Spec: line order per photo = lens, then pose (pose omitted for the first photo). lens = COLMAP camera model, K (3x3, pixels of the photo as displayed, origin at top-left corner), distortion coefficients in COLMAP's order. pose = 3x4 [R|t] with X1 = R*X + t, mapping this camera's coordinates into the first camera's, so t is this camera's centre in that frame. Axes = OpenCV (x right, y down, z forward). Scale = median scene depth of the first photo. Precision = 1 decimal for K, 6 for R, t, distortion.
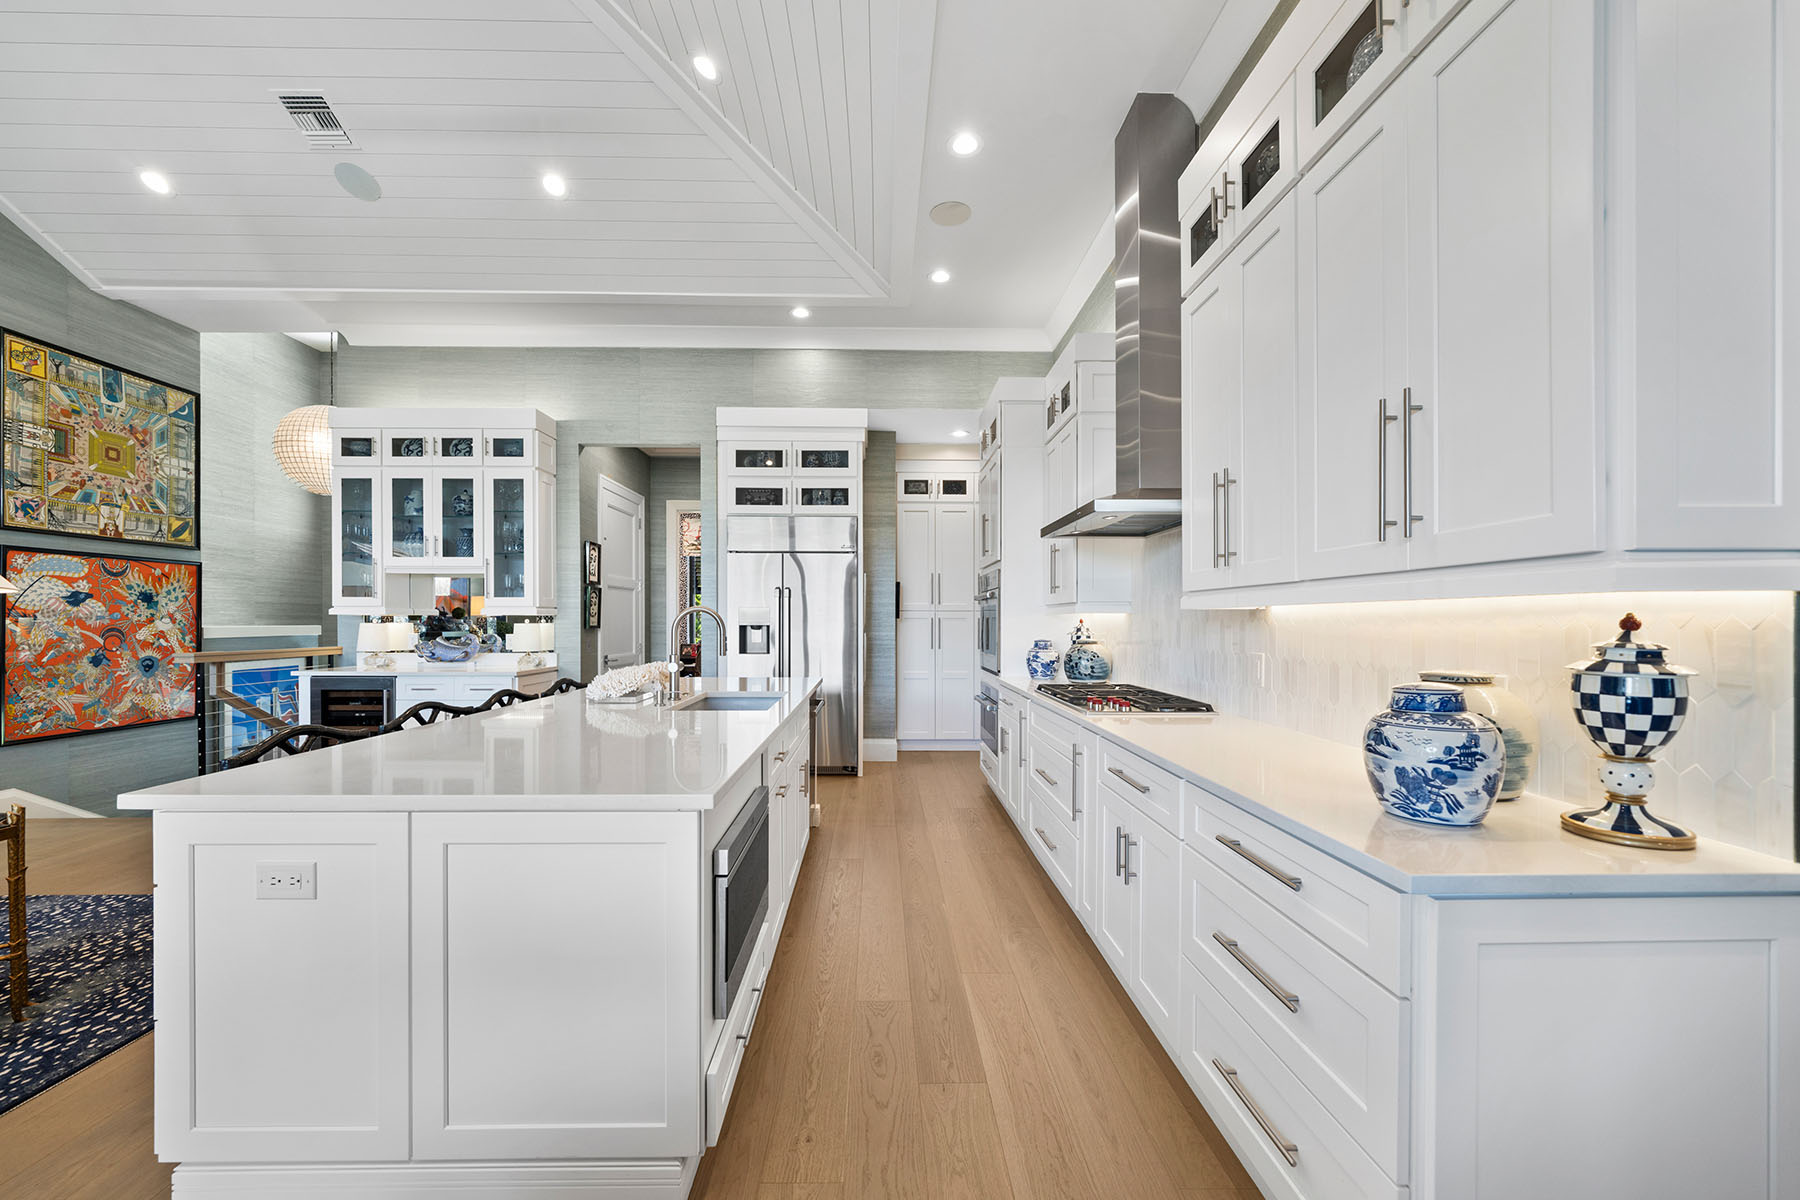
lens RADIAL K [[685.3, 0, 889.6], [0, 685.3, 627.1], [0, 0, 1]] dist [-0.002013, -0.000077]
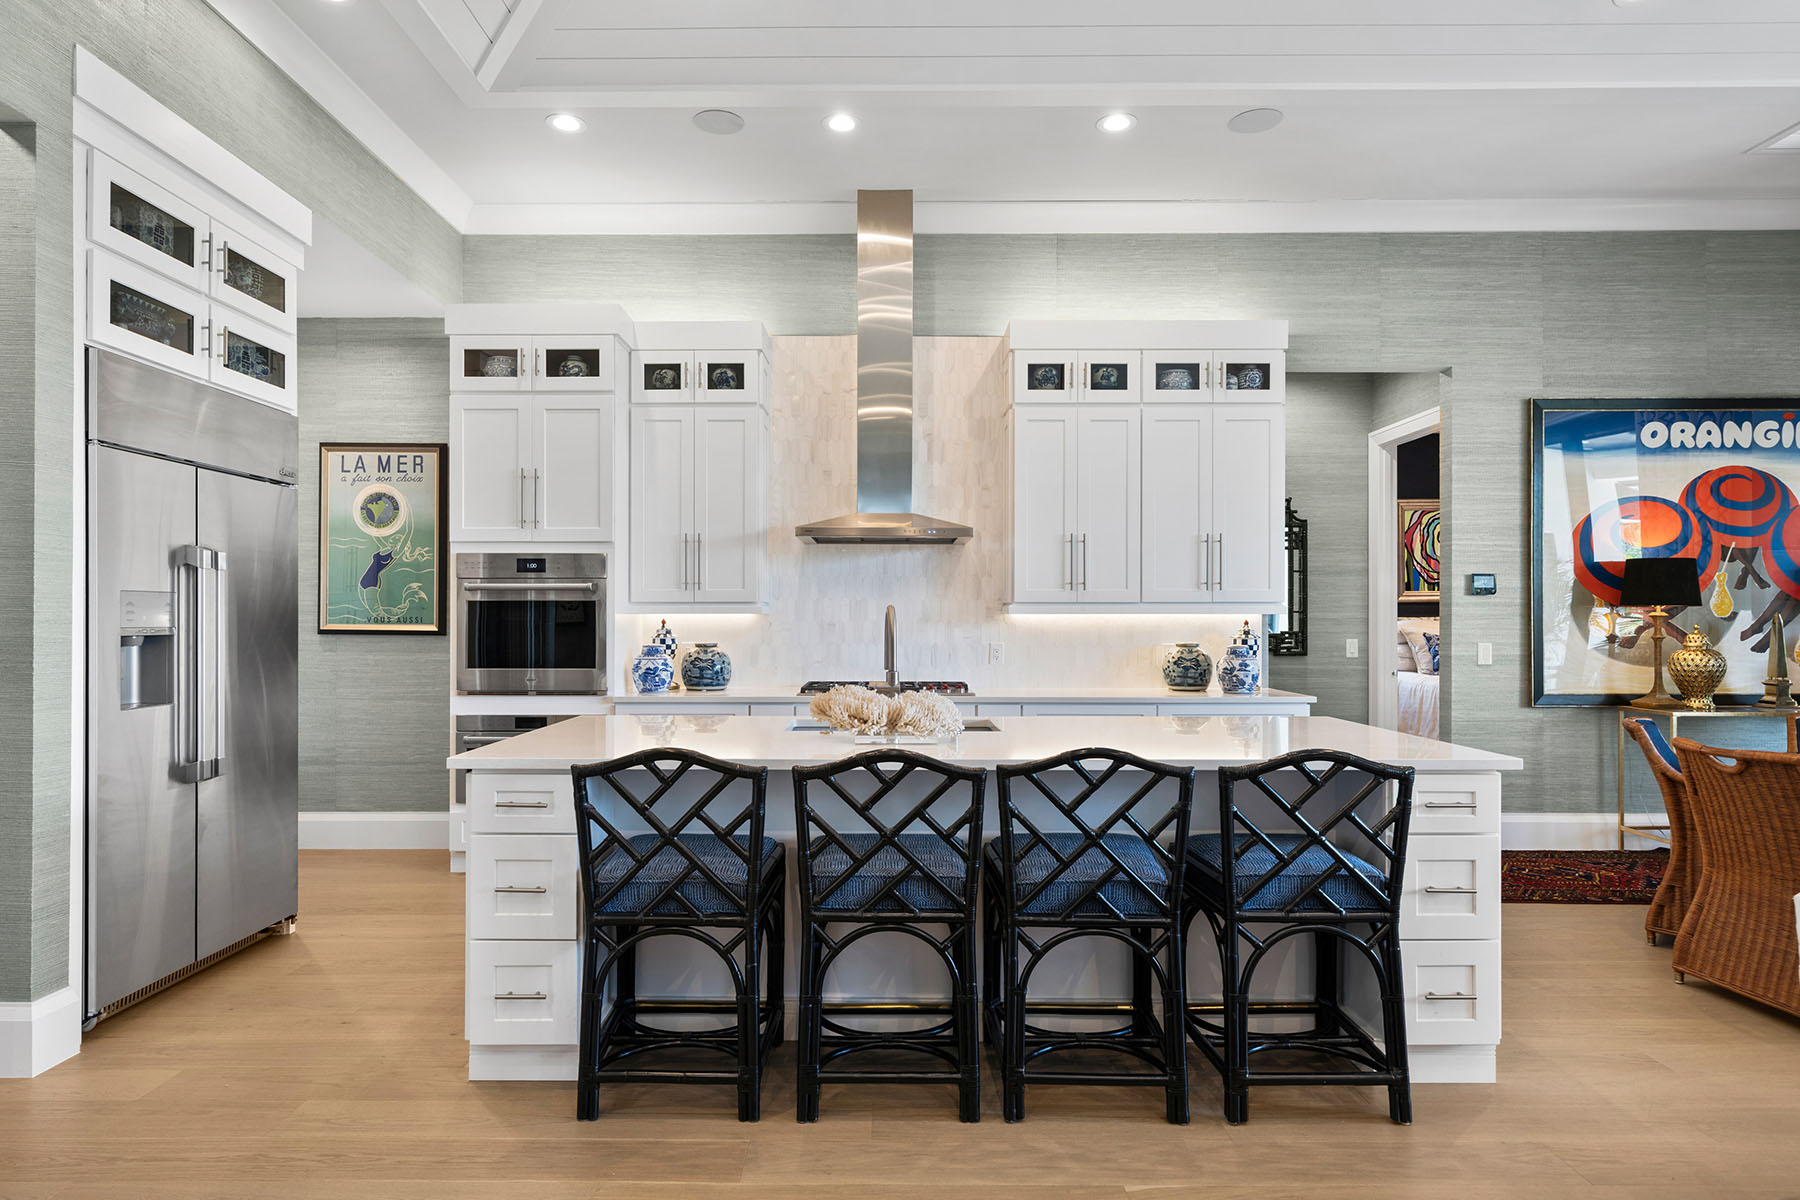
lens RADIAL K [[985.3, 0, 898.8], [0, 985.3, 607.8], [0, 0, 1]] dist [0.001142, 0.000268]
pose [[0.023756, 0.003306, 0.999712, -0.763226], [-0.000630, 0.999994, -0.003292, -0.018402], [-0.999718, -0.000552, 0.023757, 0.544295]]
